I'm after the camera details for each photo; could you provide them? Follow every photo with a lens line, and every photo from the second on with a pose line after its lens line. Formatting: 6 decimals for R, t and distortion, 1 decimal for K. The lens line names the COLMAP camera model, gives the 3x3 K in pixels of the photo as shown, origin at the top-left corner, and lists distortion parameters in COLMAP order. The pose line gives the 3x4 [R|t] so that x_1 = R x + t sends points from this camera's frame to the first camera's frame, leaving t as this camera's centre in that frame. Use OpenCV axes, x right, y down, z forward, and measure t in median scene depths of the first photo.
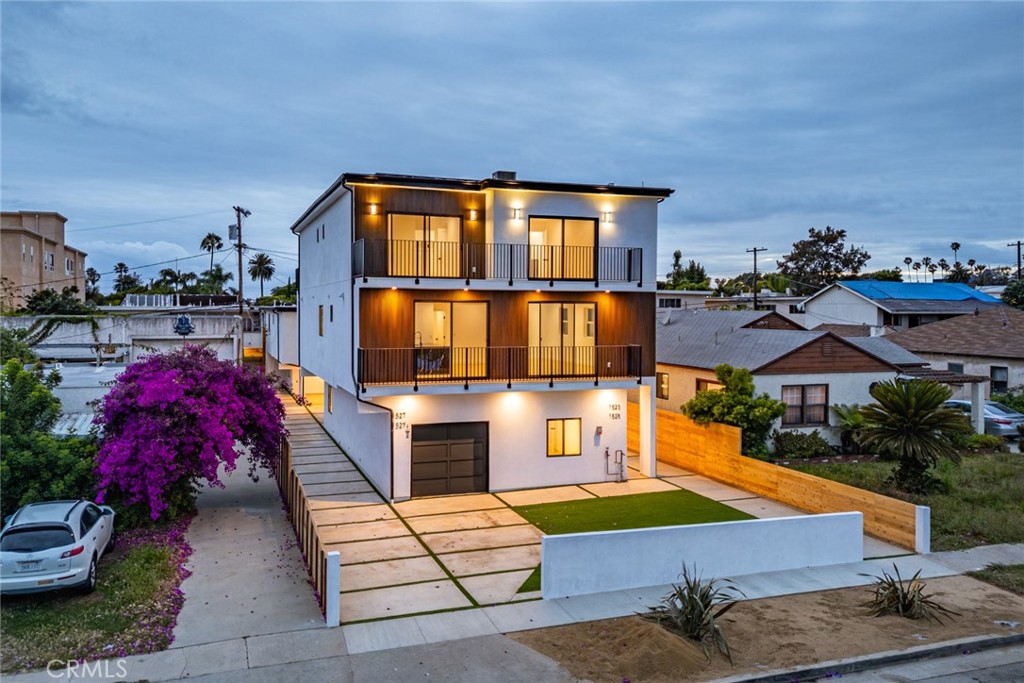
lens RADIAL K [[773.6, 0, 493.5], [0, 773.6, 310.9], [0, 0, 1]] dist [0.063735, -0.056908]
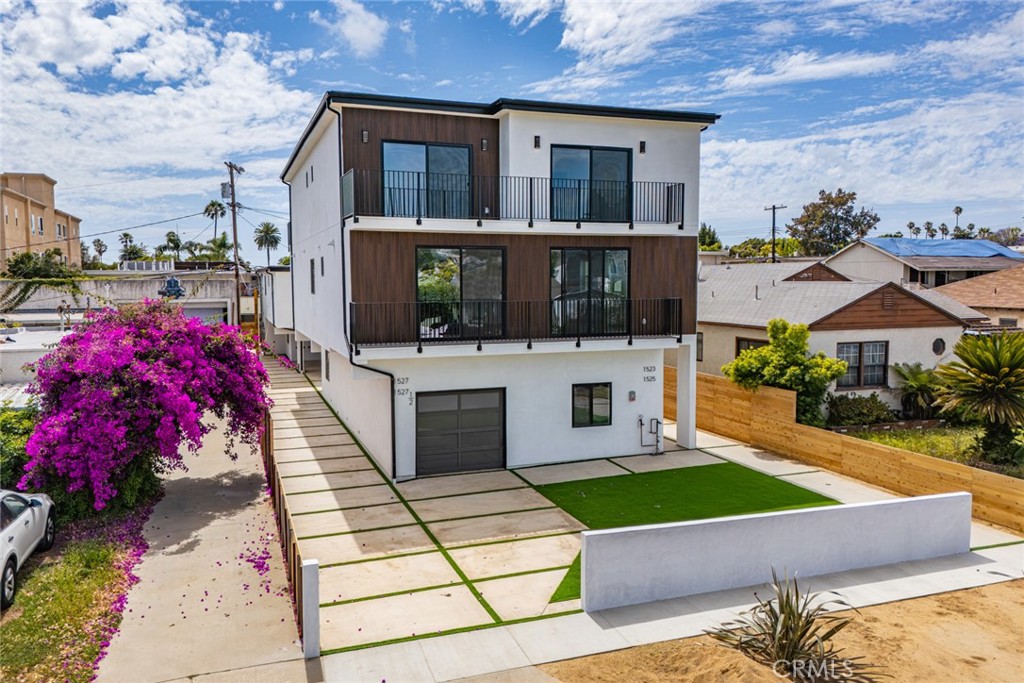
lens RADIAL K [[756.9, 0, 509.9], [0, 756.9, 332.4], [0, 0, 1]] dist [0.056437, -0.052894]
pose [[0.999883, -0.009296, 0.012163, -0.010887], [0.008439, 0.997600, 0.068720, 0.023595], [-0.012773, -0.068609, 0.997562, 0.163096]]
